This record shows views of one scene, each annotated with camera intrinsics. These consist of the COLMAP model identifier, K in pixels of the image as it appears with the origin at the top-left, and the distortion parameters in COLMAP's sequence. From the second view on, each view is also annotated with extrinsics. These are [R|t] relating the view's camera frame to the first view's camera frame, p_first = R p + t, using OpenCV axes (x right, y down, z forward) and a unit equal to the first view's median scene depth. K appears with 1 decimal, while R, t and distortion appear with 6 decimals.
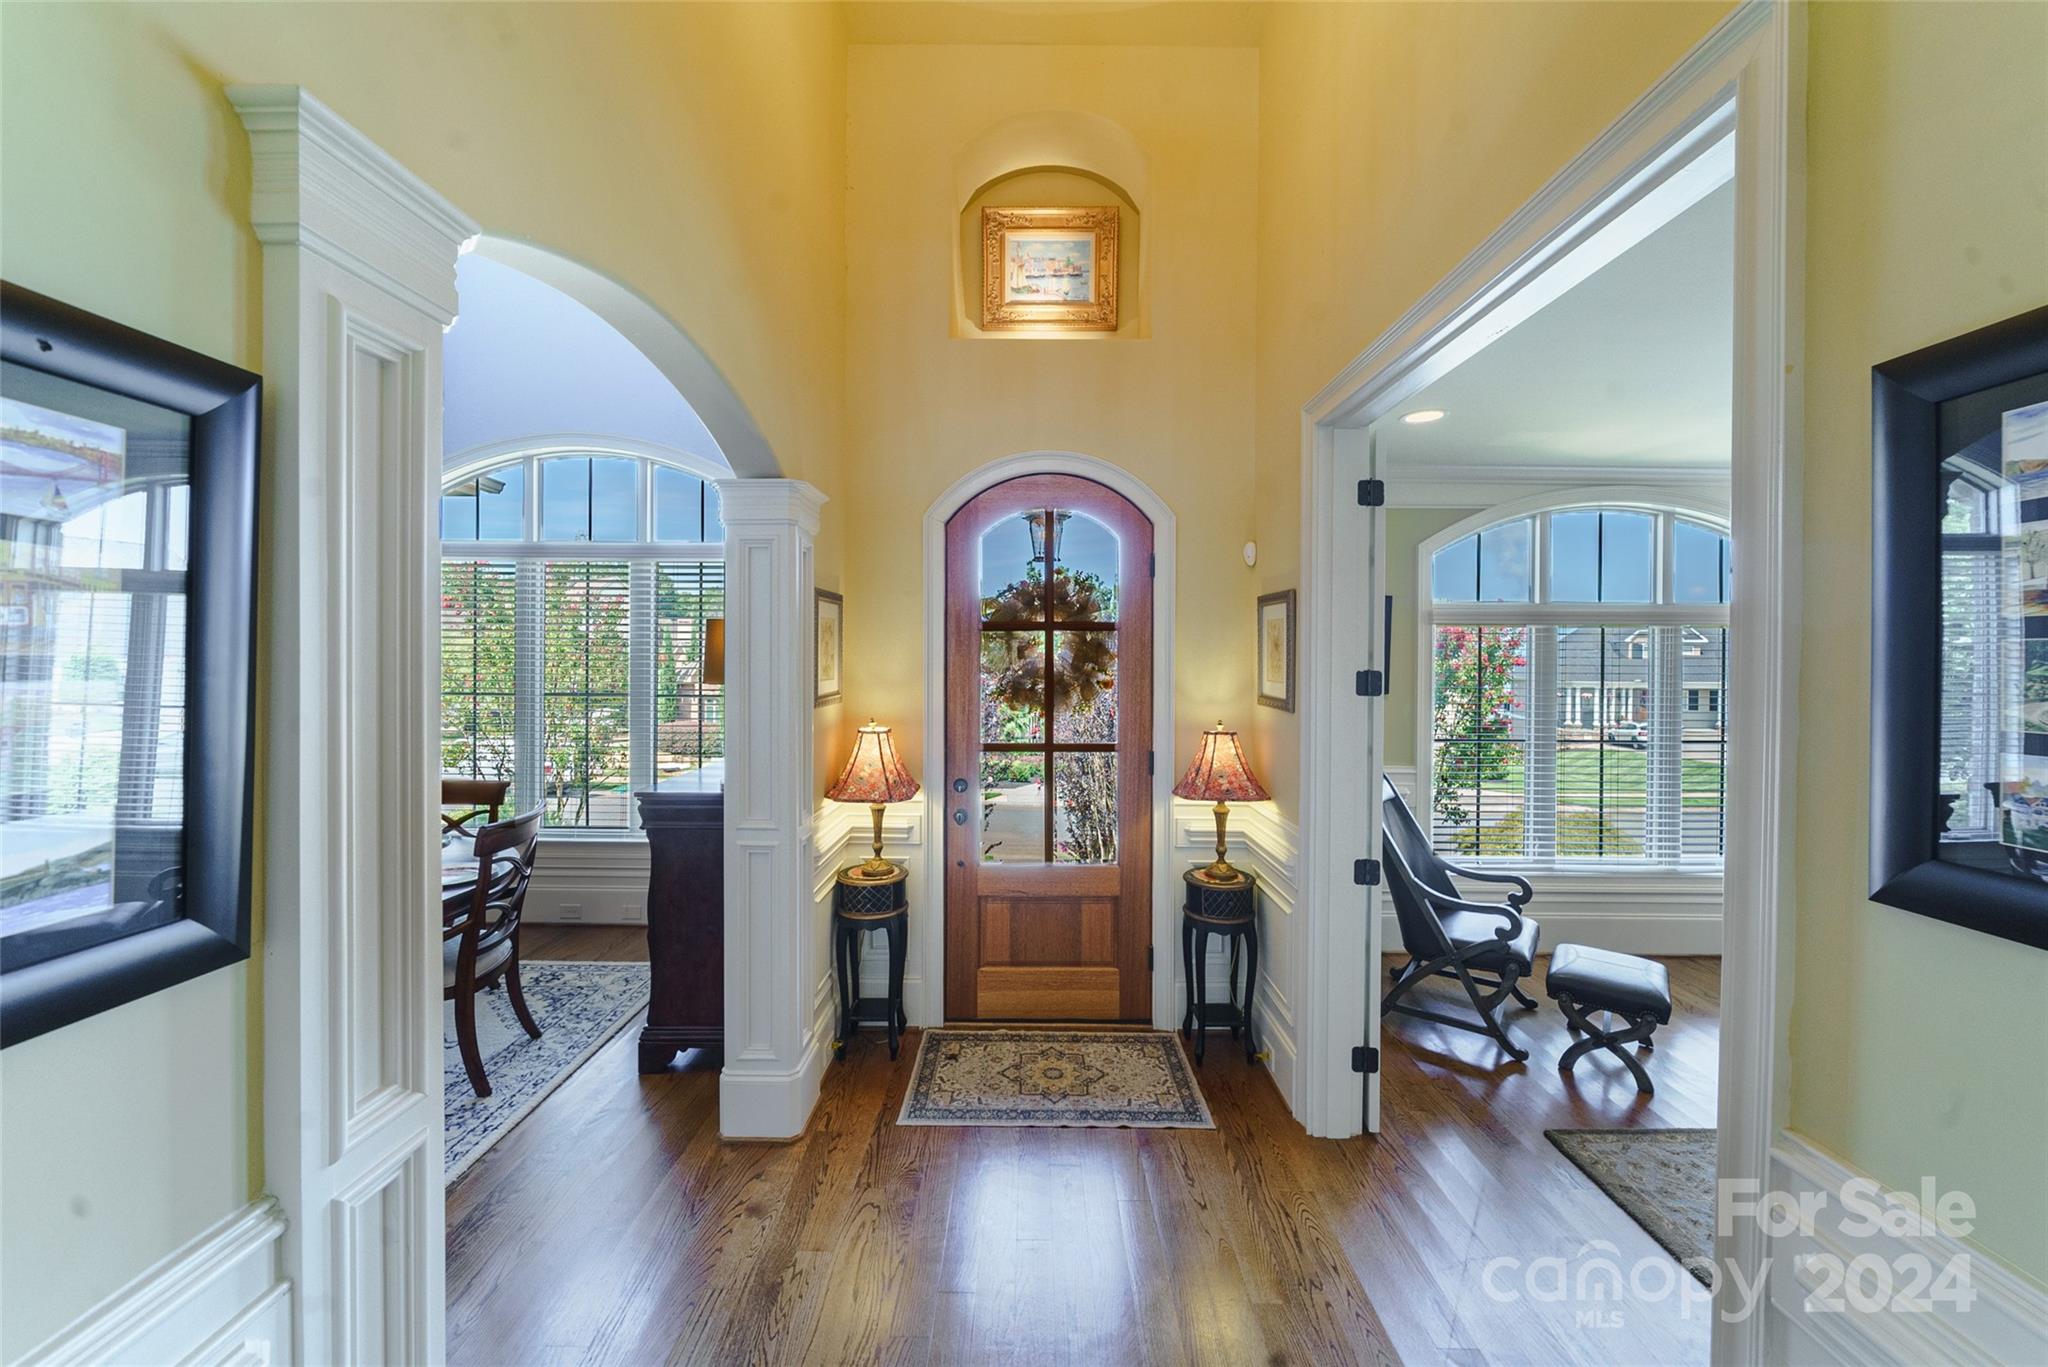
lens RADIAL K [[738.2, 0, 1027.1], [0, 738.2, 667.7], [0, 0, 1]] dist [-0.005152, -0.000552]
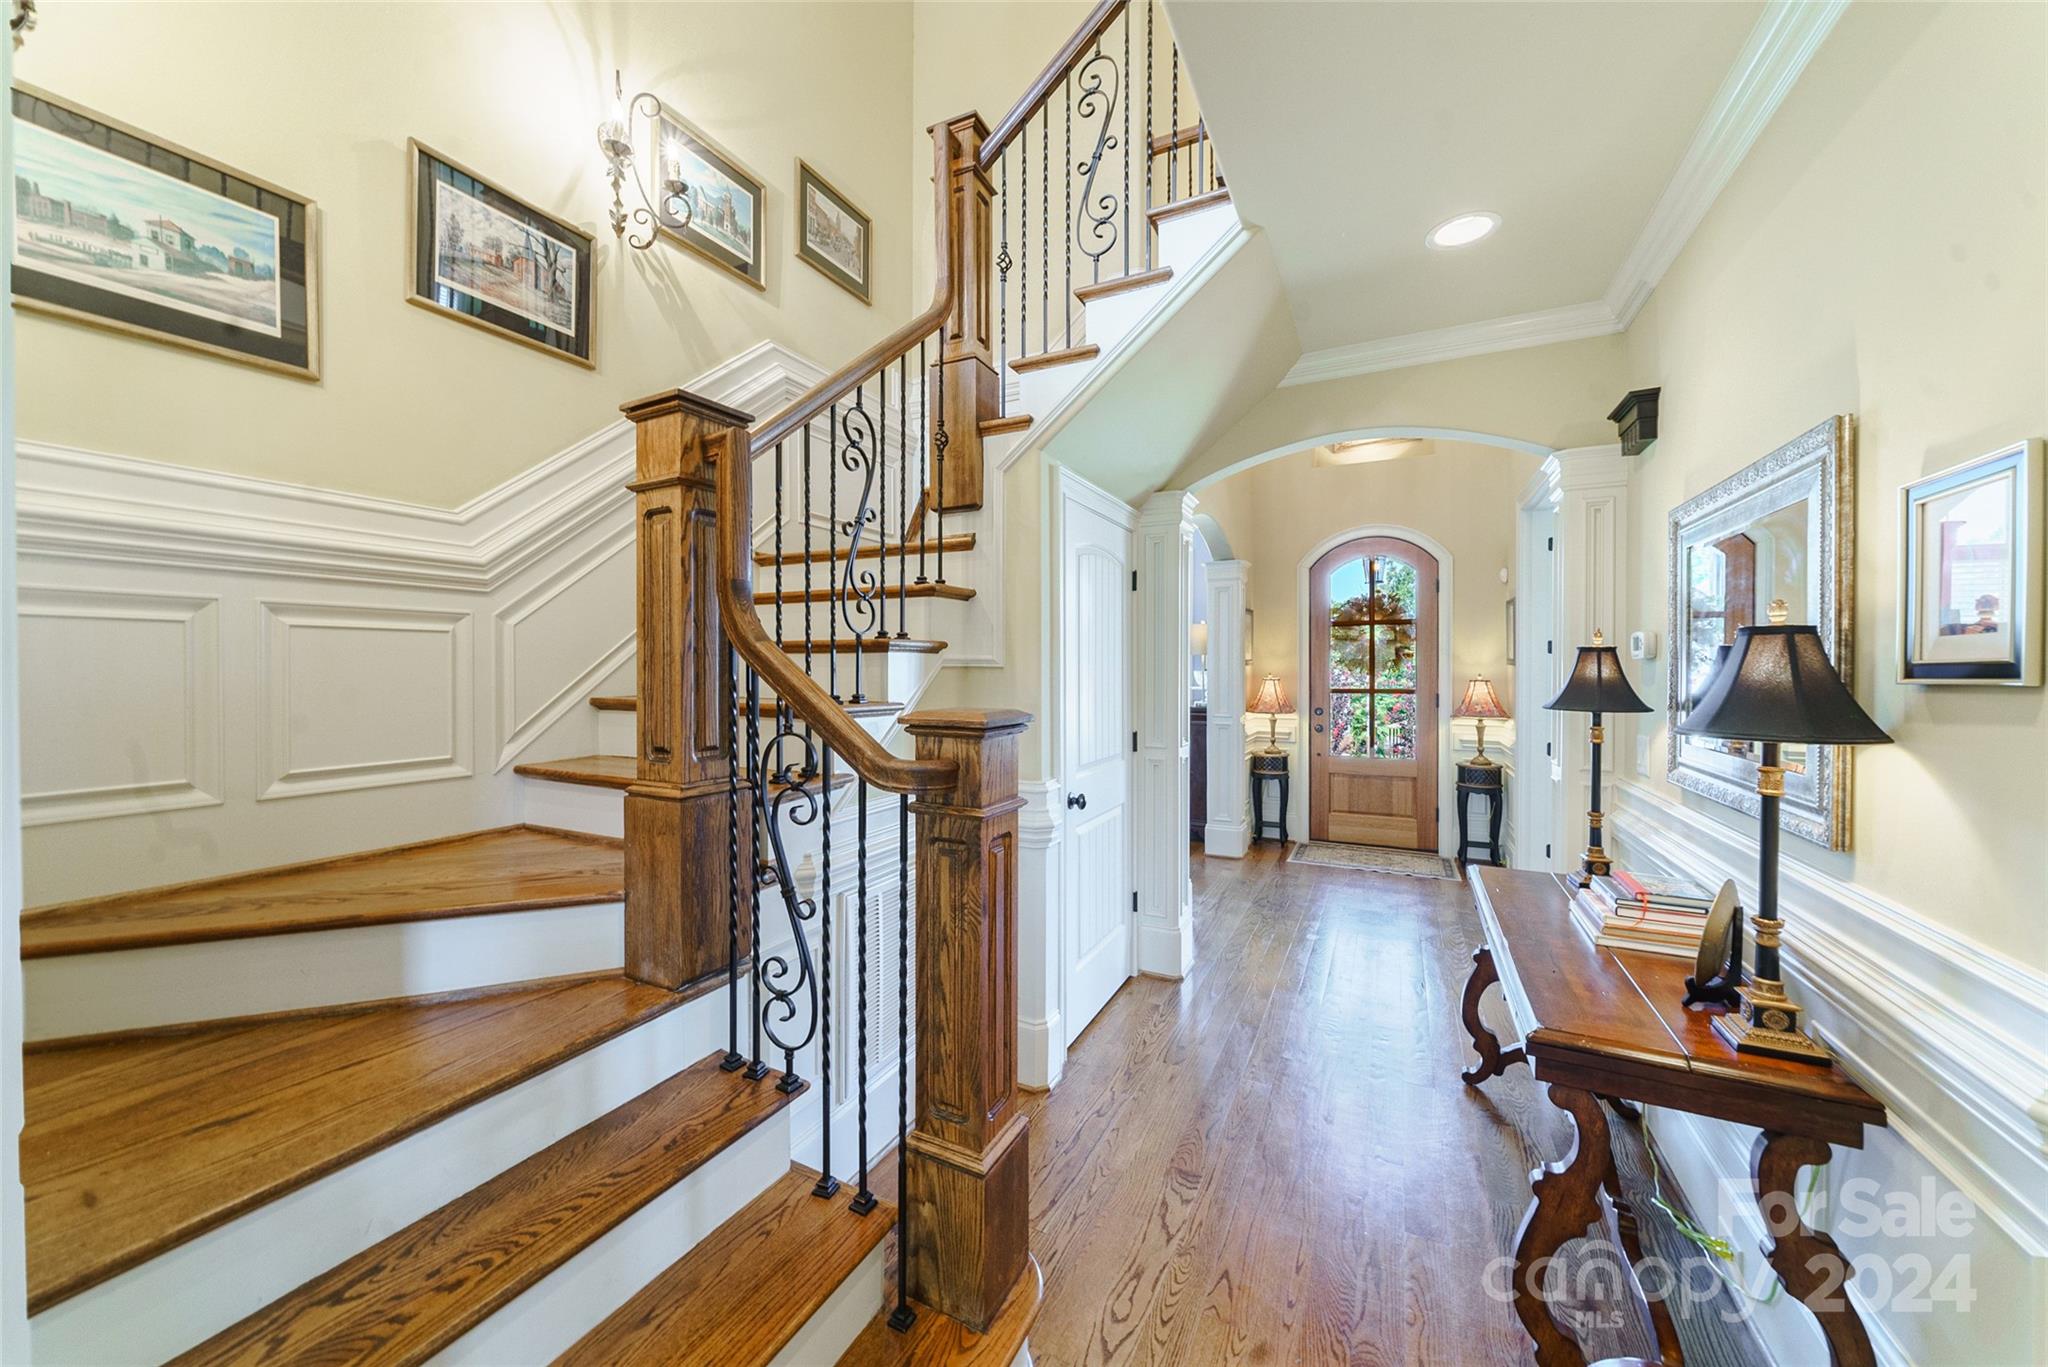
lens RADIAL K [[738.2, 0, 1024.6], [0, 738.2, 680.4], [0, 0, 1]] dist [-0.005152, -0.000552]
pose [[0.893542, -0.001758, -0.448975, 0.081046], [0.001264, 0.999998, -0.001399, 0.085742], [0.448977, 0.000683, 0.893543, -0.980954]]
